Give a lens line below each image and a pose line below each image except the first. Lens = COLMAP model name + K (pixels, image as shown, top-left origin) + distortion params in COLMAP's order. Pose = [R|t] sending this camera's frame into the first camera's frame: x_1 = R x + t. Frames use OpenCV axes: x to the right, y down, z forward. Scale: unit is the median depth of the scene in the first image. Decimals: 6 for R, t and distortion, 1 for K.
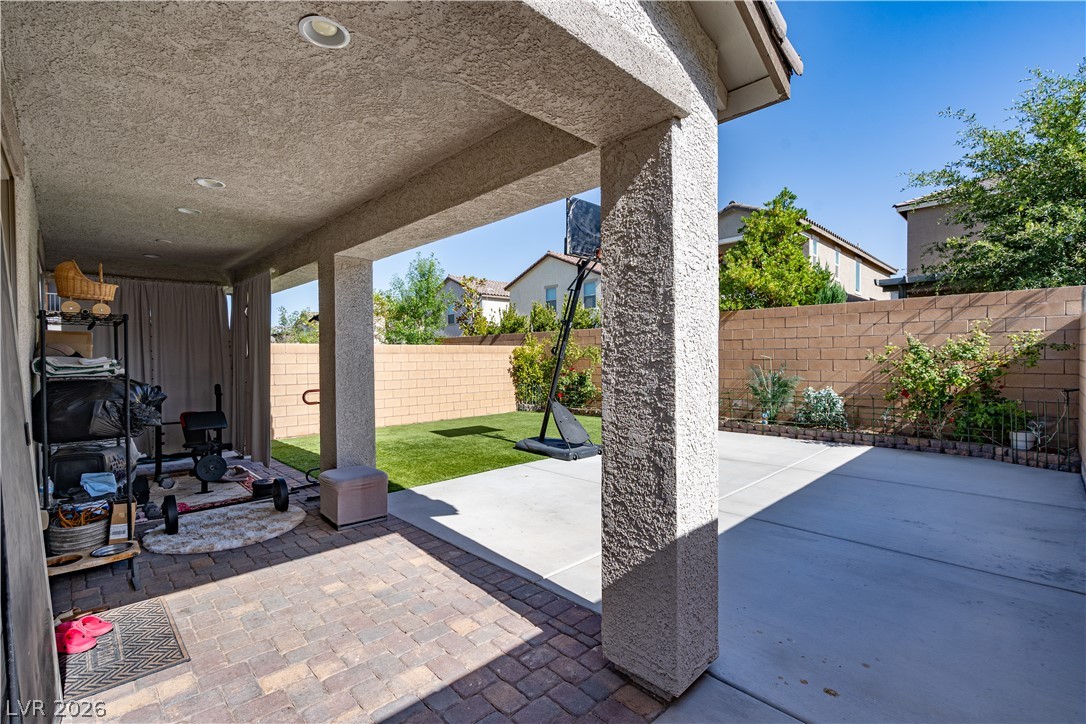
lens RADIAL K [[490.5, 0, 536.8], [0, 490.5, 364.6], [0, 0, 1]] dist [-0.002669, 0.001165]
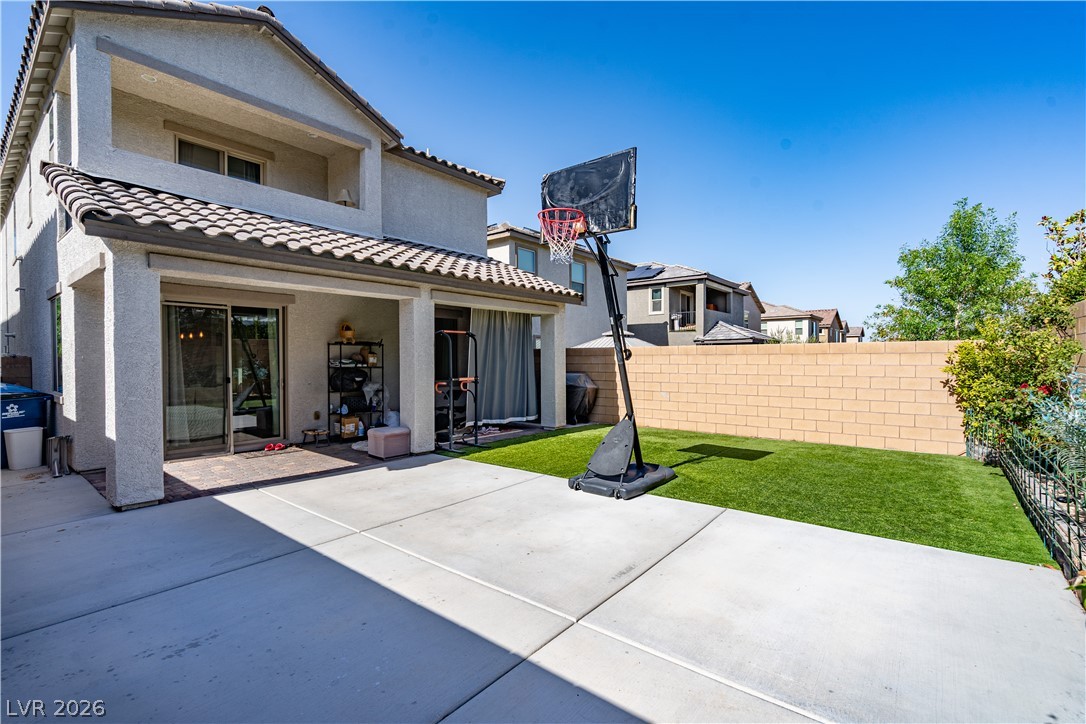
lens RADIAL K [[490.5, 0, 536.8], [0, 490.5, 364.6], [0, 0, 1]] dist [-0.002669, 0.001165]
pose [[0.110497, 0.020928, -0.993656, 0.668302], [-0.014161, 0.999710, 0.019481, -0.020640], [0.993776, 0.011919, 0.110762, 0.646647]]
